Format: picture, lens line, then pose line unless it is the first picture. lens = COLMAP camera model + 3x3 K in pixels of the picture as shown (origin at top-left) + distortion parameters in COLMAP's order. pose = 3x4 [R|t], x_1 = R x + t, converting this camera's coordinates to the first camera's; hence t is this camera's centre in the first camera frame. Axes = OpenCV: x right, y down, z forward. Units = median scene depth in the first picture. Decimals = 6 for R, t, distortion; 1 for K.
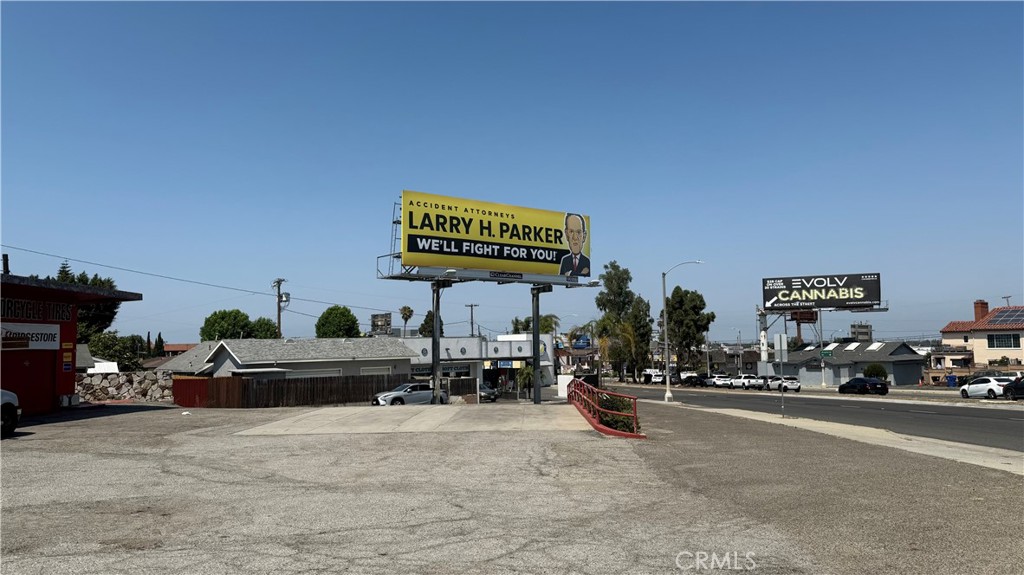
lens RADIAL K [[709.8, 0, 513.5], [0, 709.8, 288.1], [0, 0, 1]] dist [0.121016, -0.175327]
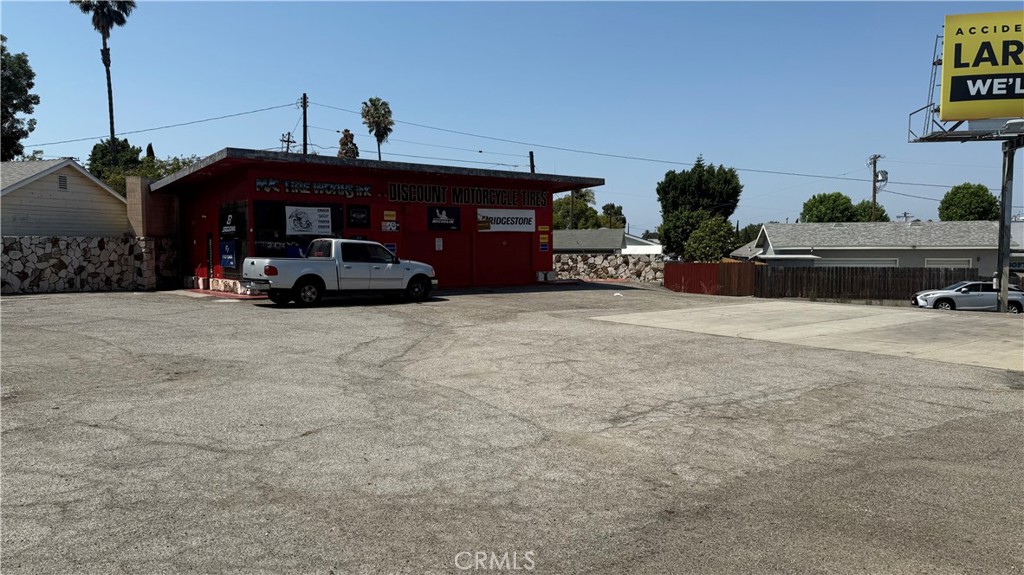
lens RADIAL K [[713.4, 0, 506.3], [0, 713.4, 289.3], [0, 0, 1]] dist [0.067752, -0.083876]
pose [[0.642363, 0.063534, -0.763763, 0.128819], [0.057109, 0.989819, 0.130370, 0.015935], [0.764270, -0.127363, 0.632195, 0.151444]]
